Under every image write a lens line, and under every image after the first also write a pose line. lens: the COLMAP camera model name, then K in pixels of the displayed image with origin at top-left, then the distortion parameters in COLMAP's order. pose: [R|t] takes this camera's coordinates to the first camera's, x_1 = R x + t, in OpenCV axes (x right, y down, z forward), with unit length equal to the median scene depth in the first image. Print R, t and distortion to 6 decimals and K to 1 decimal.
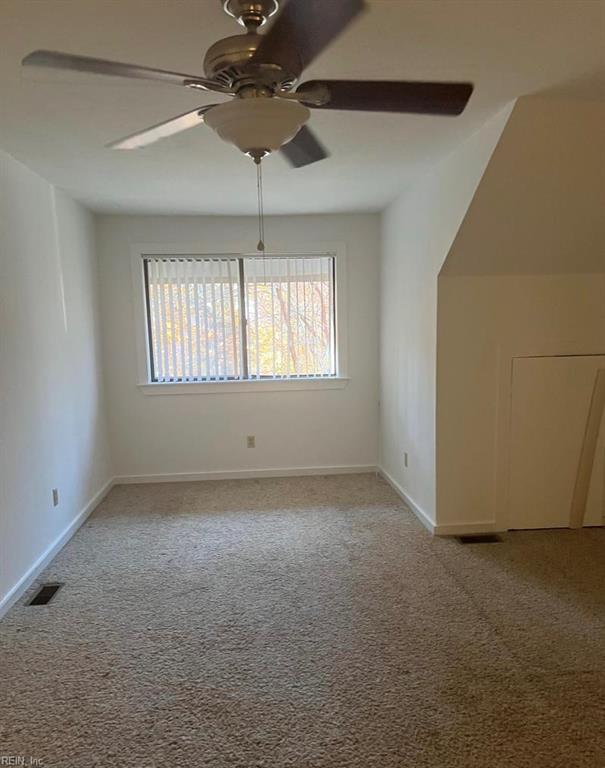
lens RADIAL K [[610.9, 0, 301.8], [0, 610.9, 408.9], [0, 0, 1]] dist [0.003487, -0.004496]
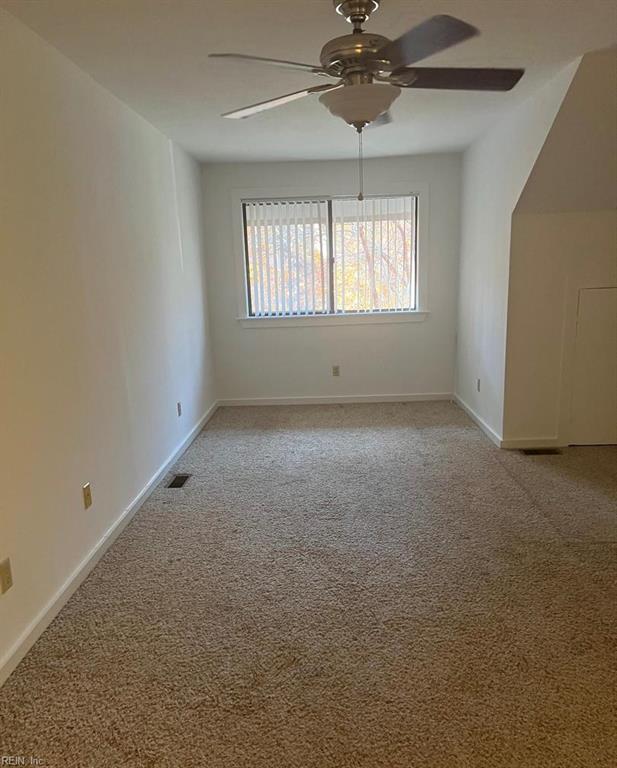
lens RADIAL K [[590.0, 0, 305.6], [0, 590.0, 411.9], [0, 0, 1]] dist [0.064804, -0.096452]
pose [[0.992110, 0.016980, -0.124214, -0.006436], [-0.003542, 0.994186, 0.107615, 0.020042], [0.125319, -0.106326, 0.986403, -0.118884]]
